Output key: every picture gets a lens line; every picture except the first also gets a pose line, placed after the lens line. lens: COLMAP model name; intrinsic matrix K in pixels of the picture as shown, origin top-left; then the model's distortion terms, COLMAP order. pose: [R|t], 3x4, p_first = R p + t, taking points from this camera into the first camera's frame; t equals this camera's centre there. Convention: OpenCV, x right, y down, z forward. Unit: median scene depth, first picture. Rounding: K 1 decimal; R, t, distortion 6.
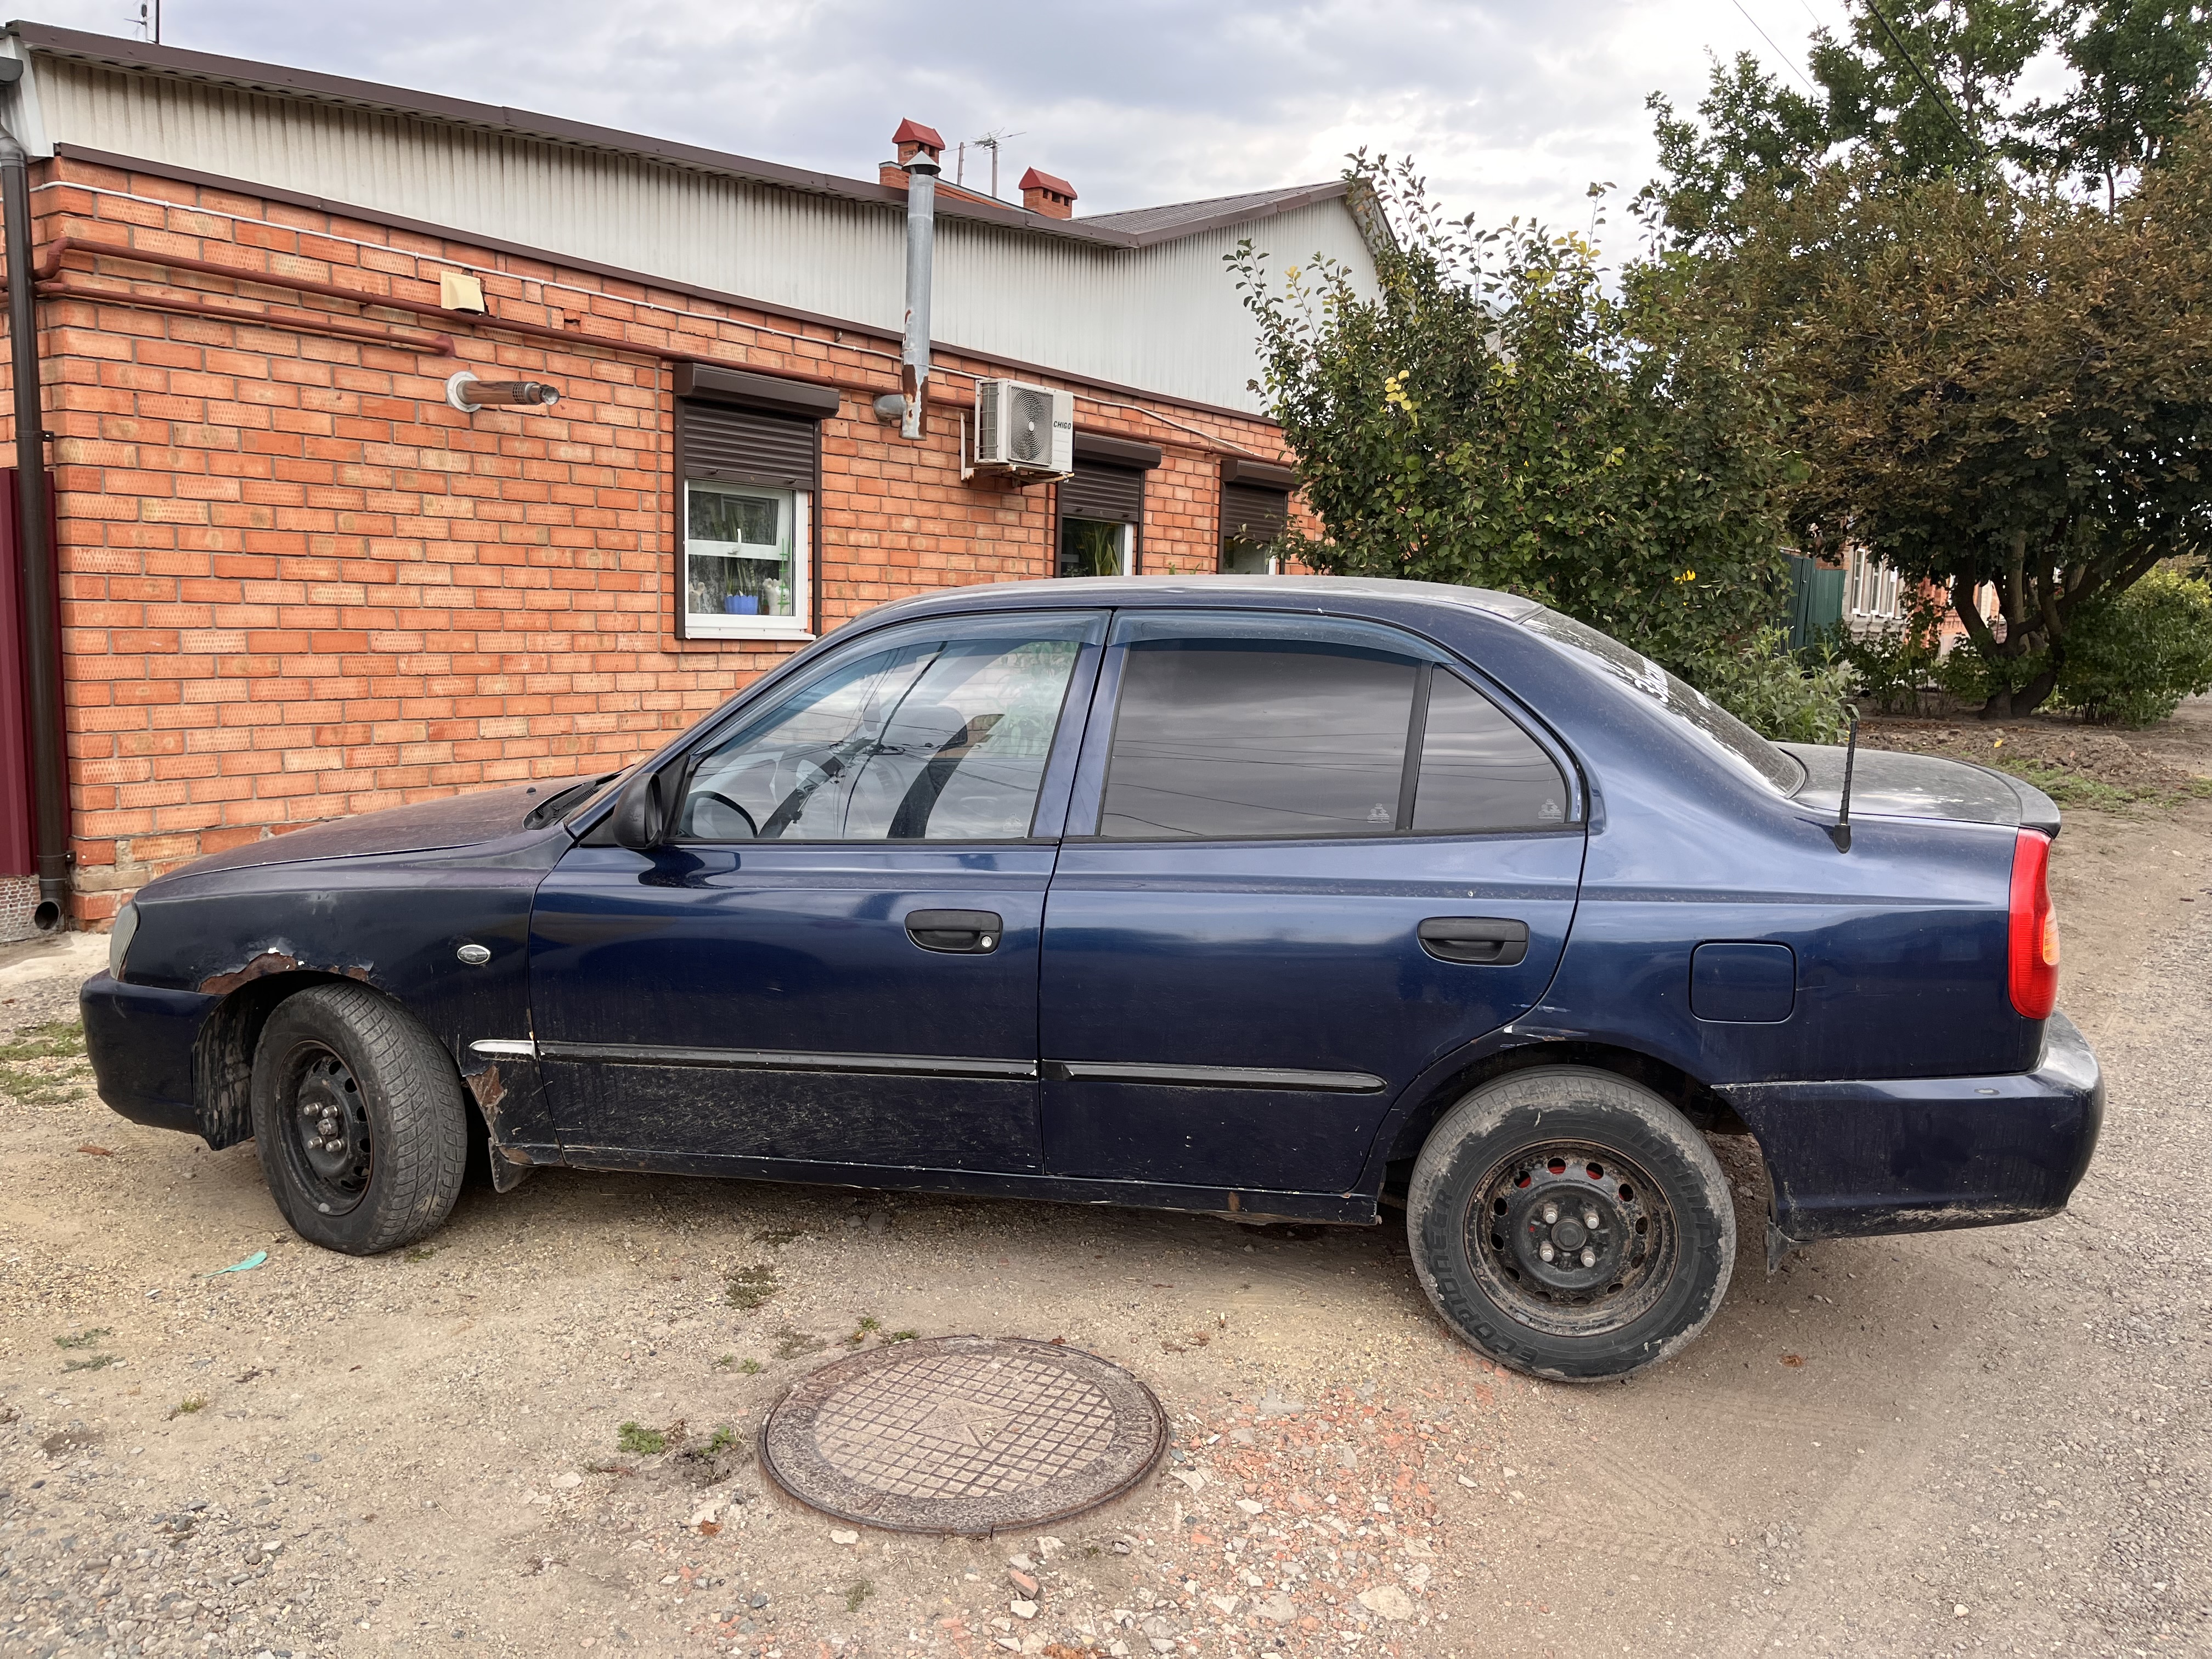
lens RADIAL K [[1680.5, 0, 1105.3], [0, 1680.5, 773.8], [0, 0, 1]] dist [0.008655, -0.065045]
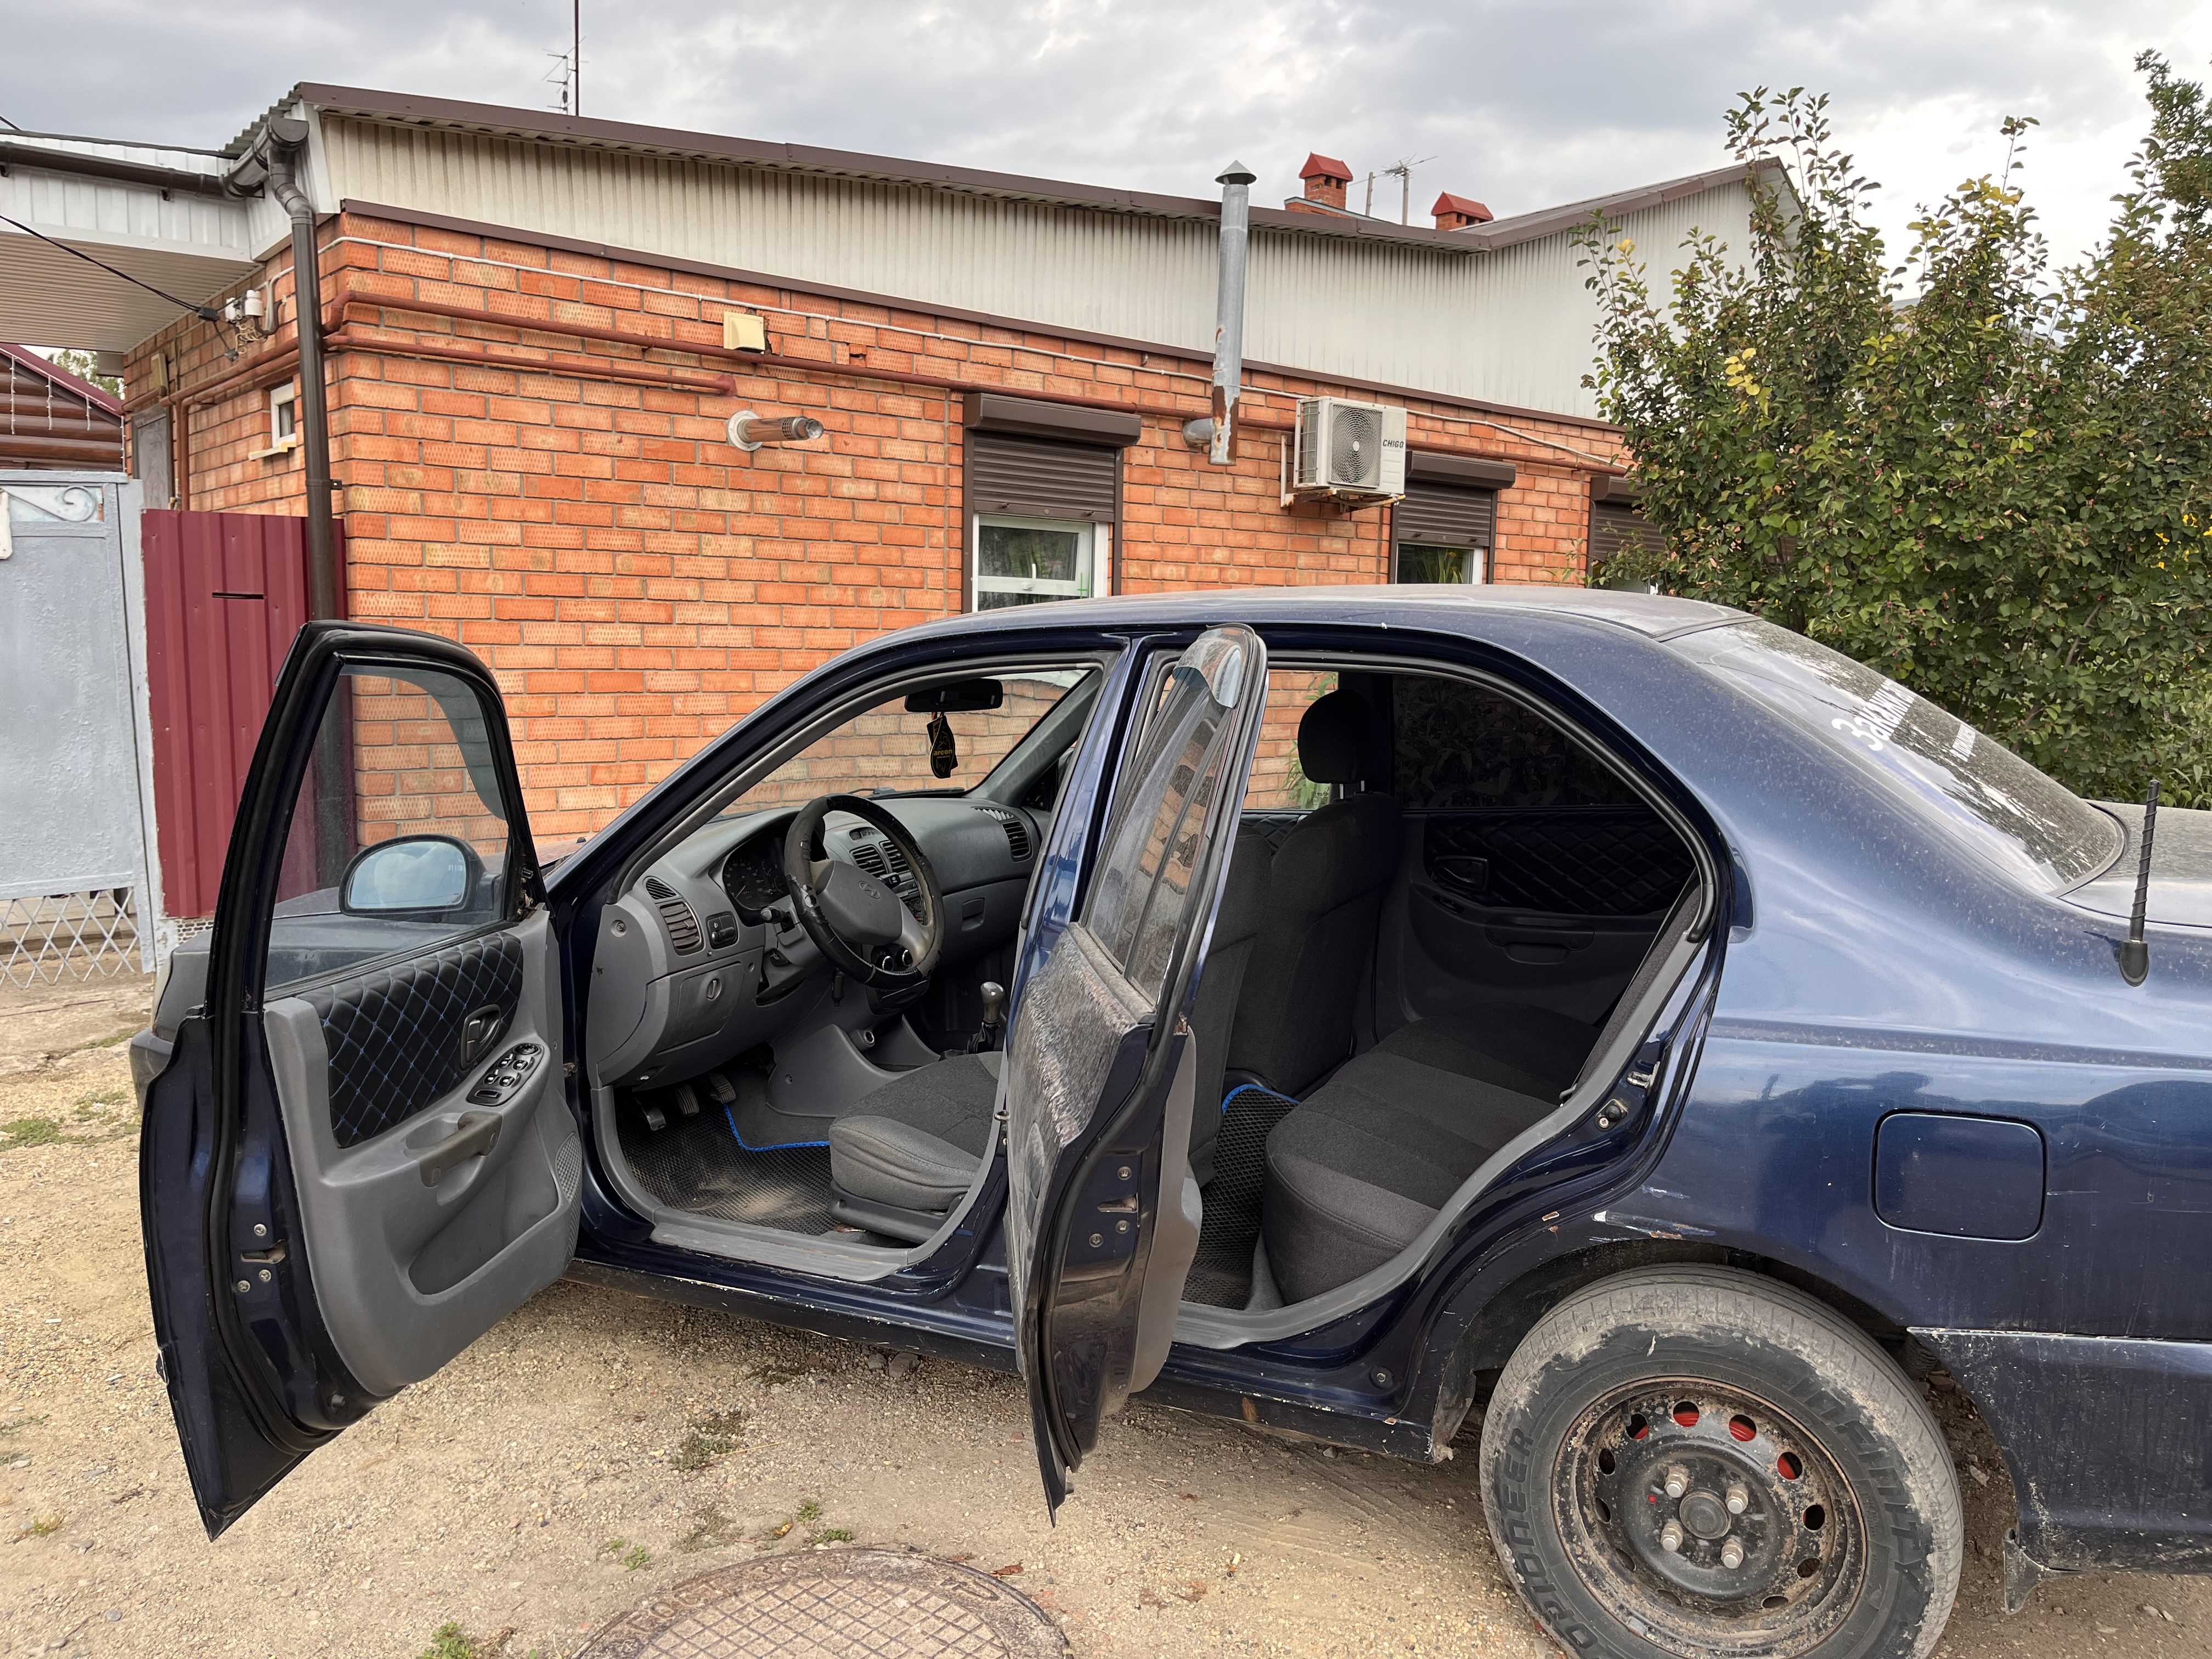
lens RADIAL K [[1652.8, 0, 1107.2], [0, 1652.8, 784.6], [0, 0, 1]] dist [0.039120, -0.081952]
pose [[0.965179, 0.008010, -0.261468, 0.088311], [-0.012249, 0.999819, -0.014588, -0.005678], [0.261304, 0.017283, 0.965102, 0.111311]]
